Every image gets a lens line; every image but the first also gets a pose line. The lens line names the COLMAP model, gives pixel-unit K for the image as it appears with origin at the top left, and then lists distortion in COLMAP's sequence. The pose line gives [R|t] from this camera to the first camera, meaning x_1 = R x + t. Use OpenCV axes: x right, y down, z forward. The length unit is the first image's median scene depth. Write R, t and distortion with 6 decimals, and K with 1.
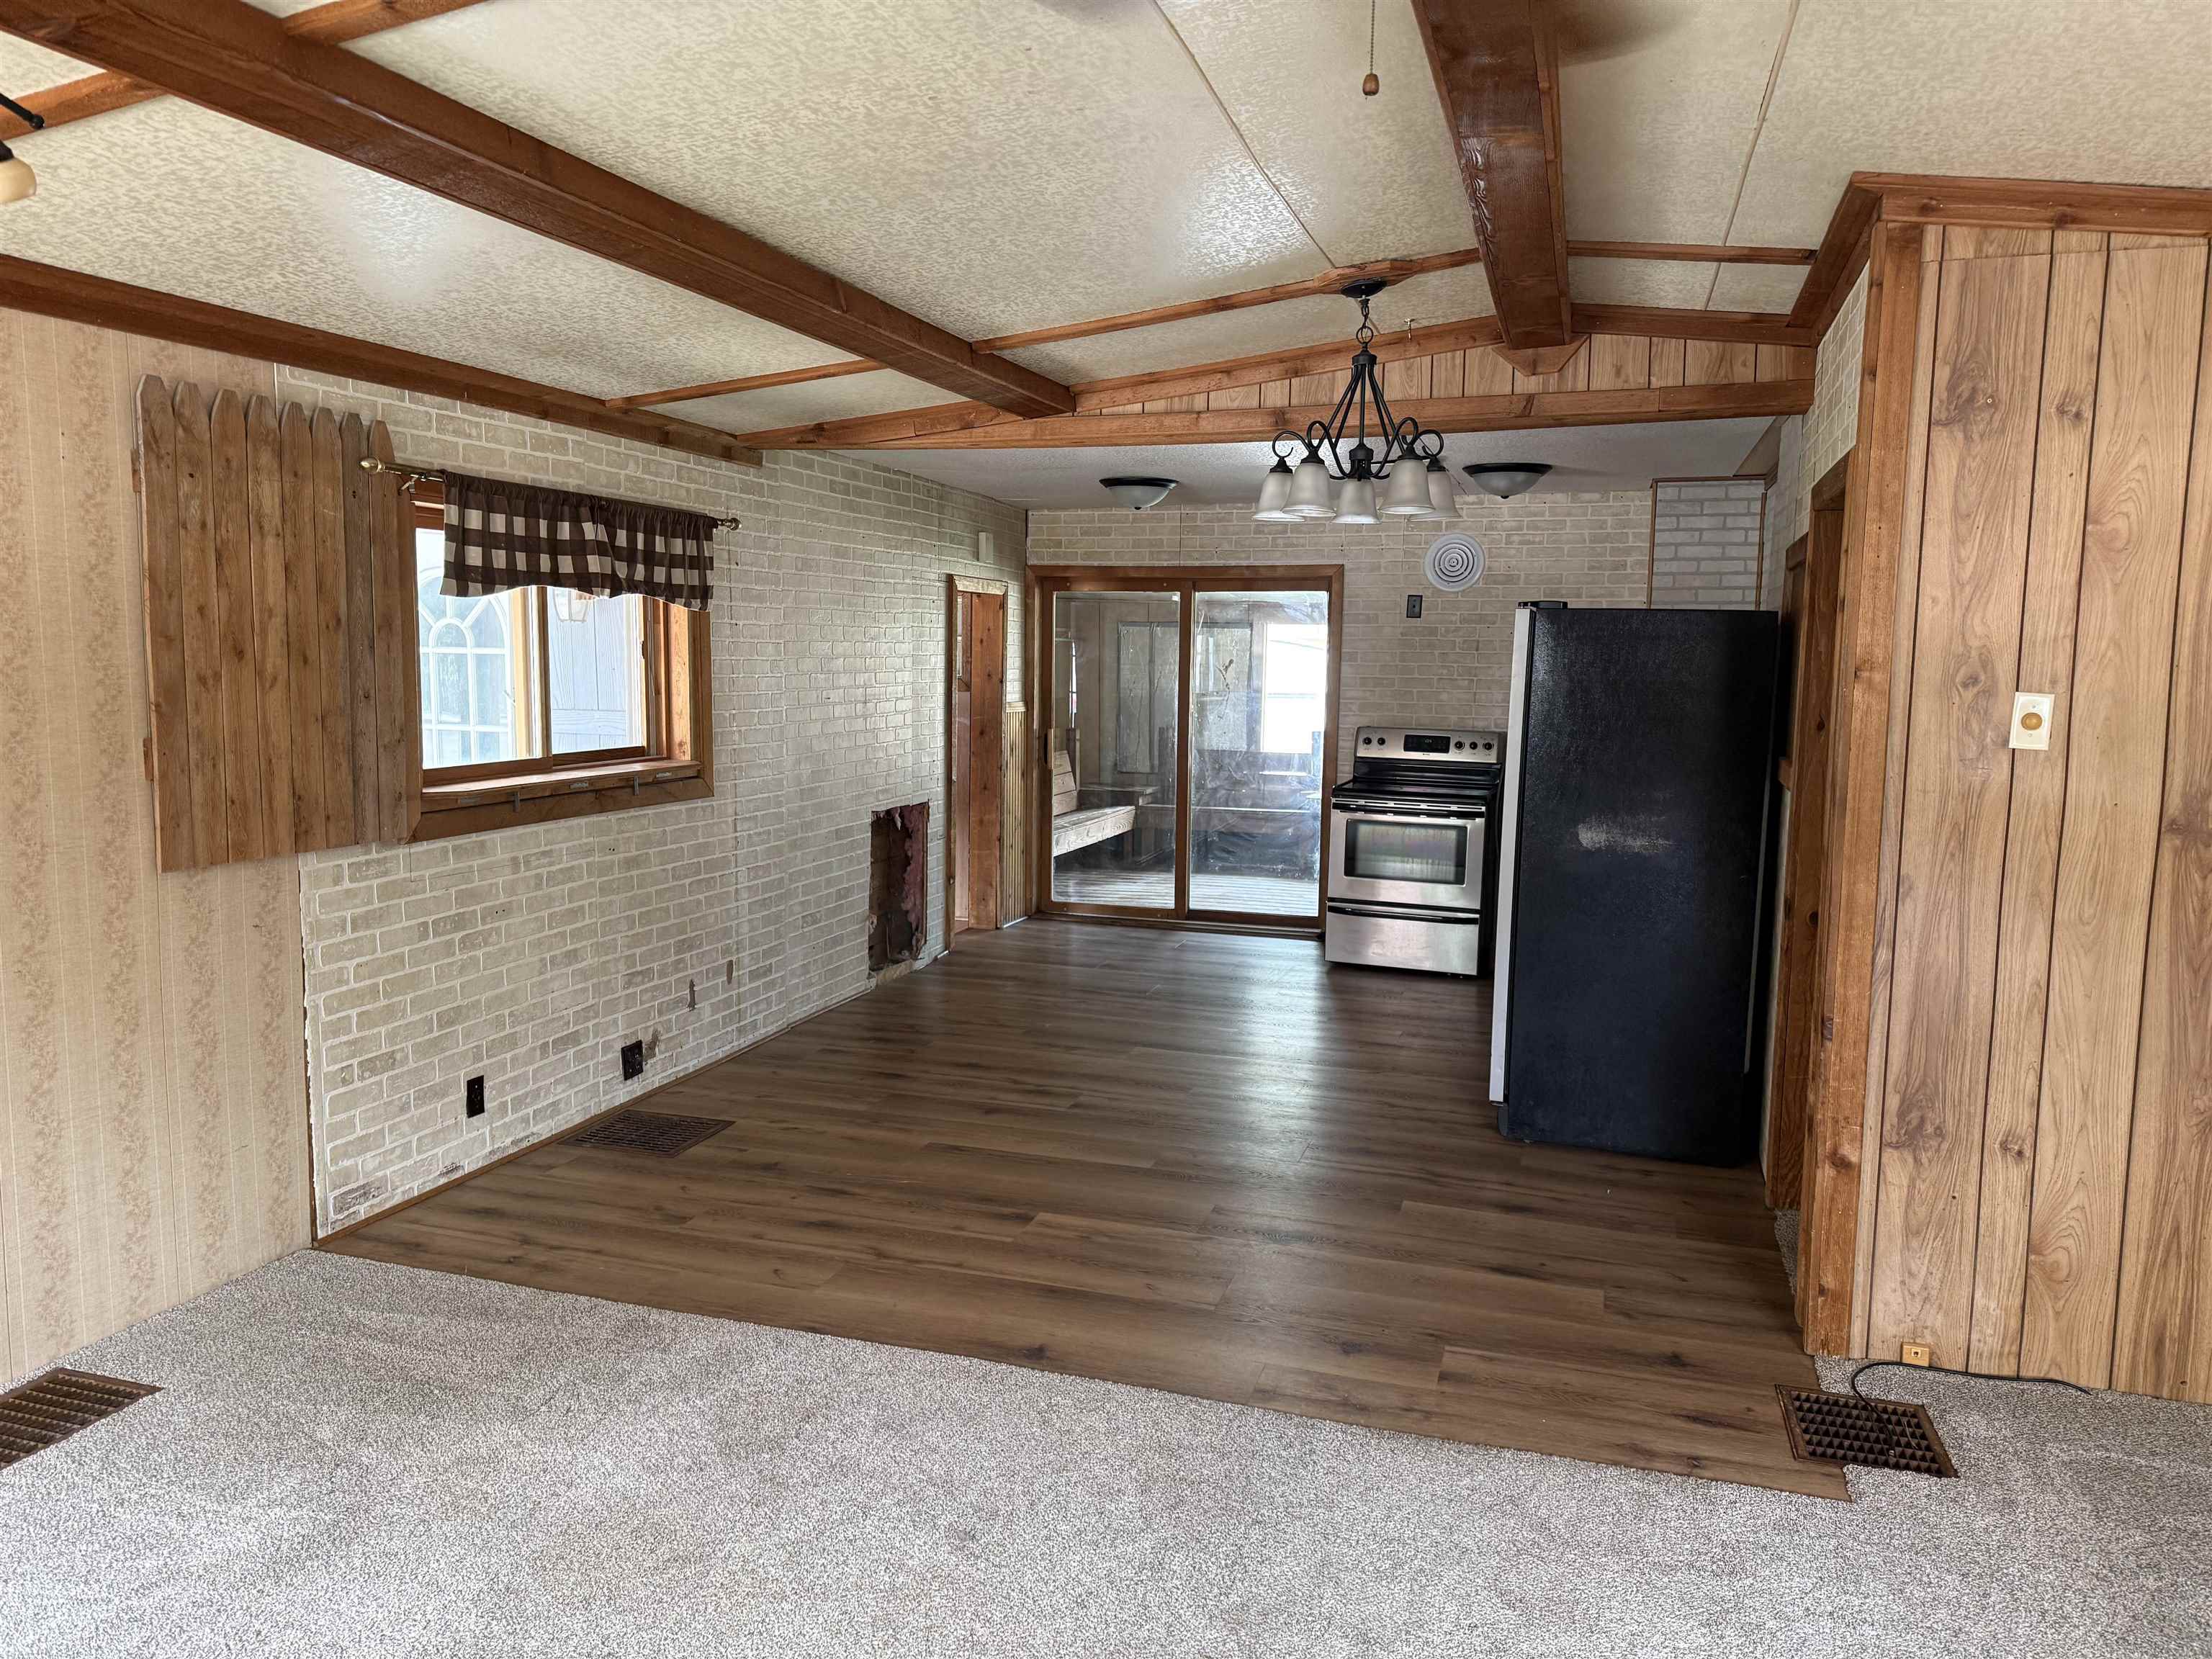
lens RADIAL K [[1586.4, 0, 1106.0], [0, 1586.4, 829.5], [0, 0, 1]] dist [0.005013, 0.000642]
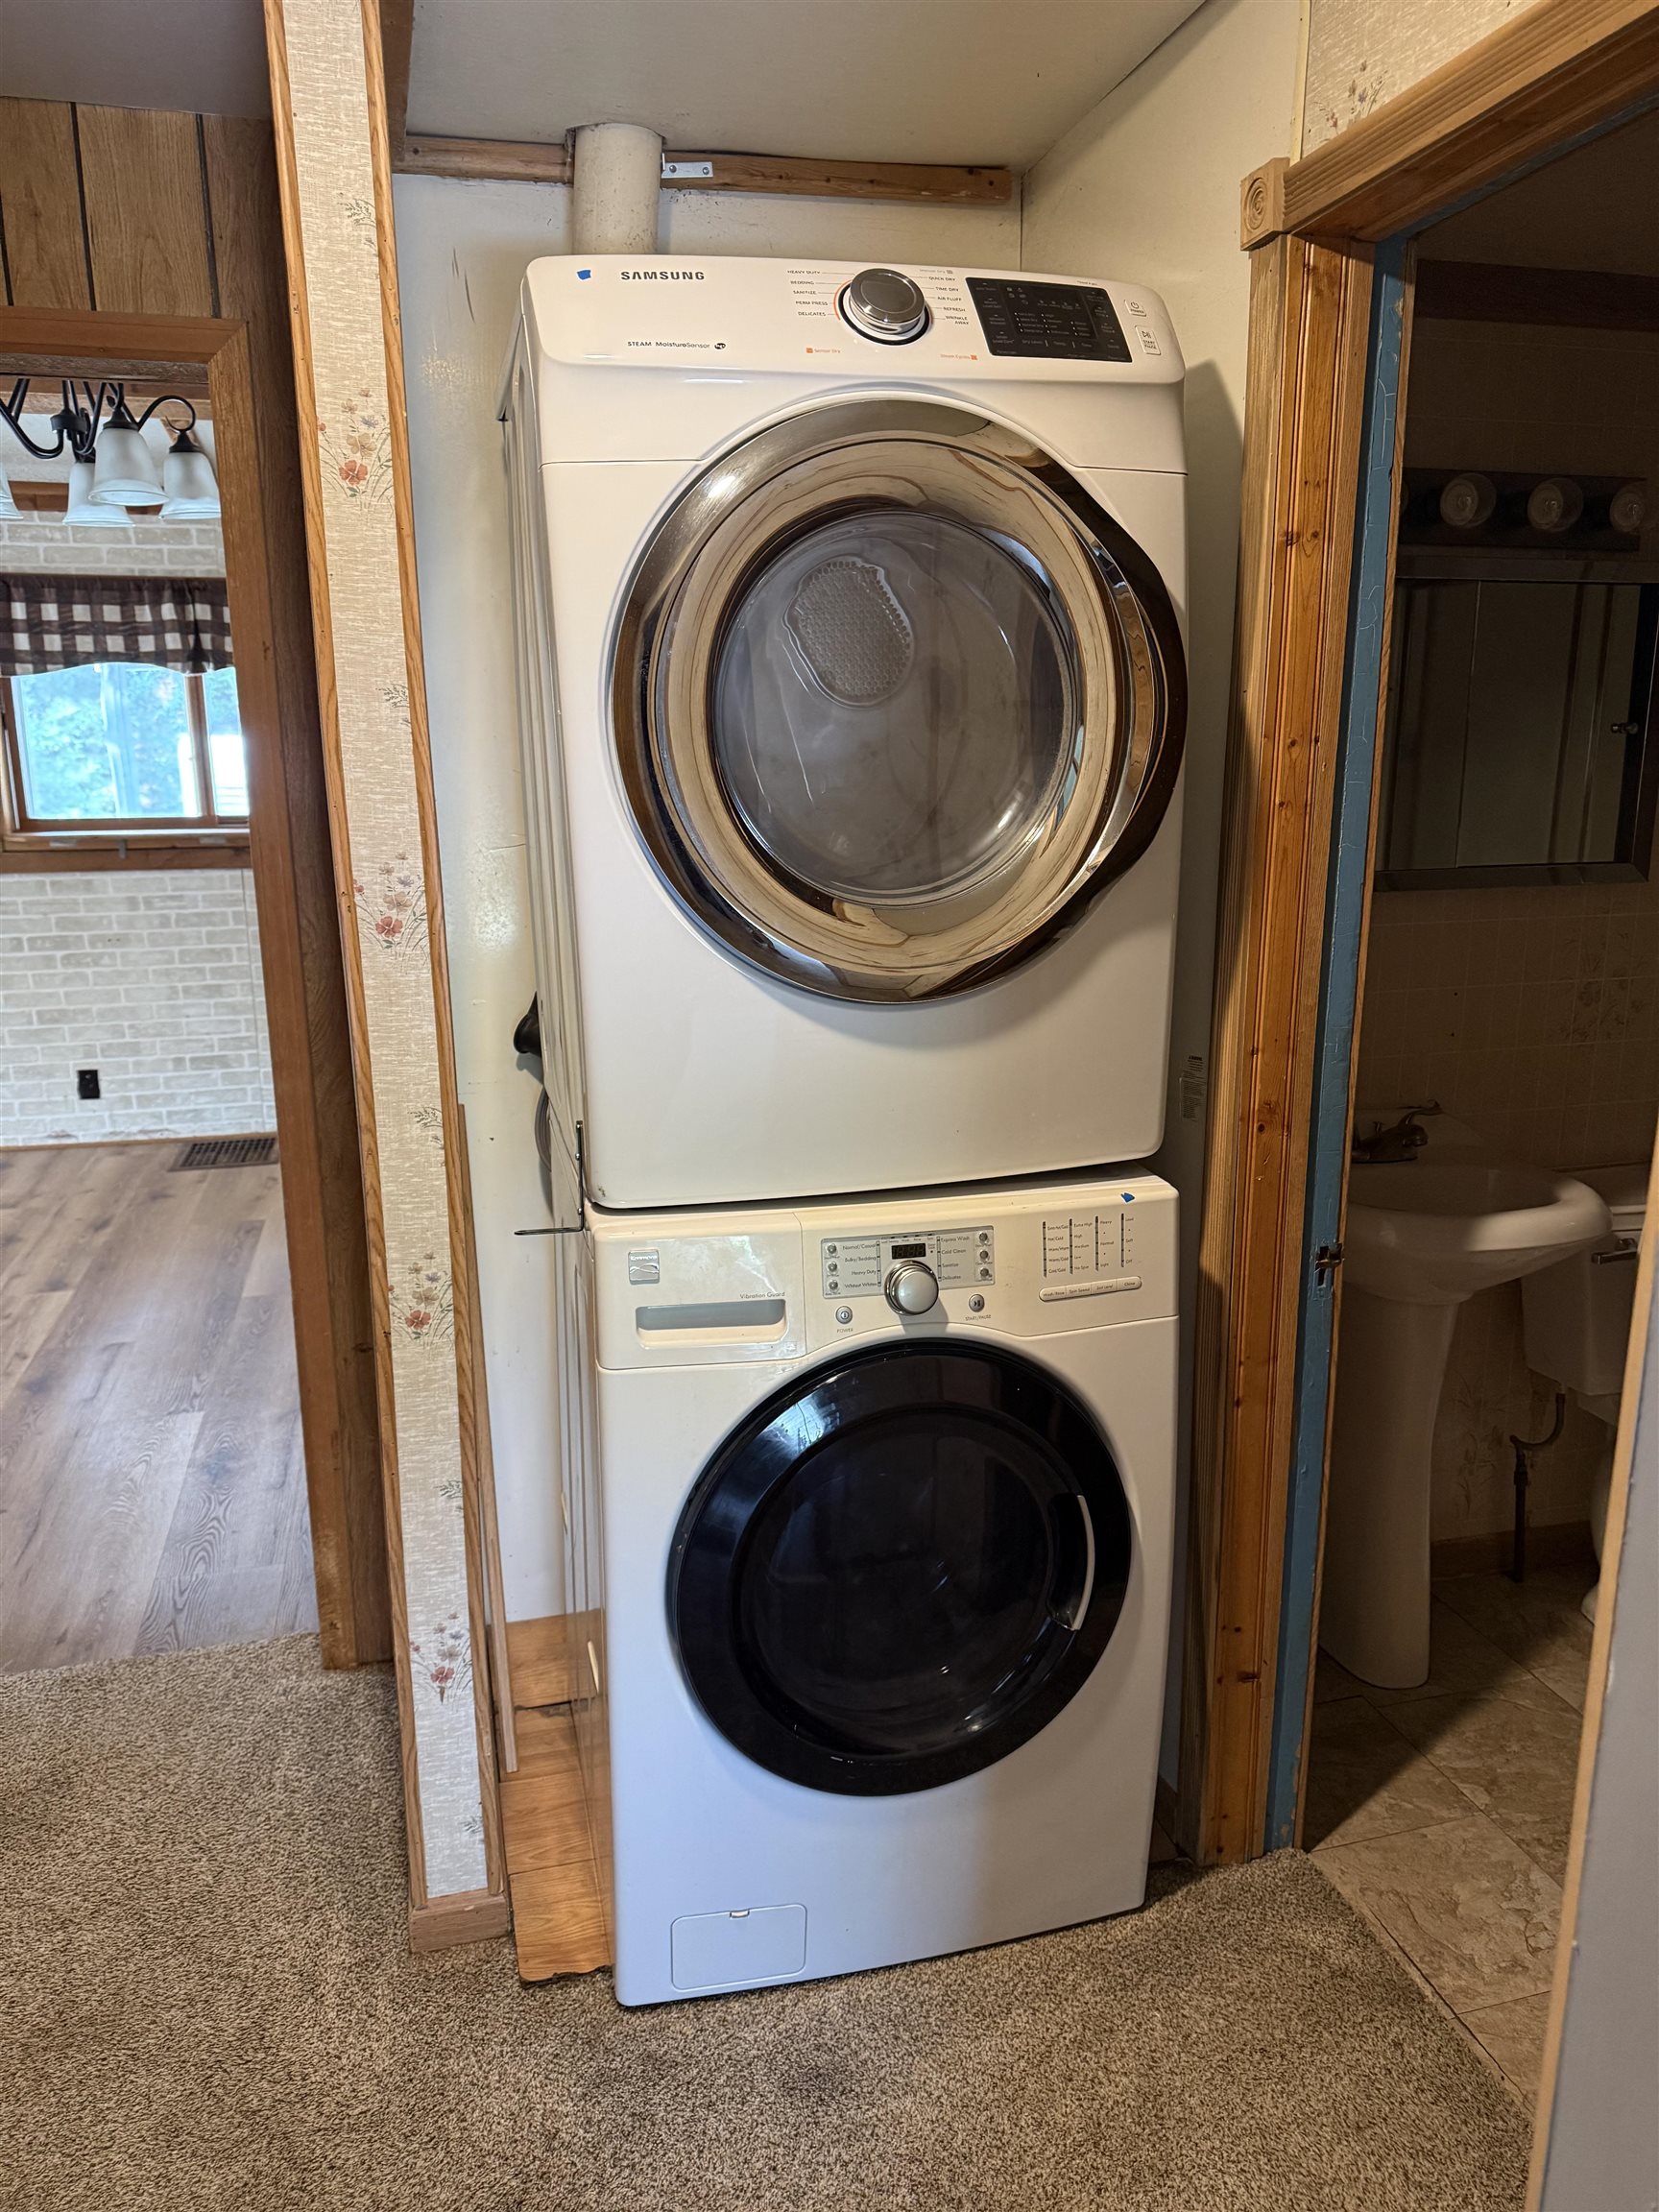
lens RADIAL K [[1532.0, 0, 829.5], [0, 1532.0, 1106.0], [0, 0, 1]] dist [-0.010995, -0.002458]
pose [[0.525013, 0.179526, -0.831945, 0.908625], [-0.089848, 0.983729, 0.155579, -0.055300], [0.846339, -0.006932, 0.532600, 0.841204]]
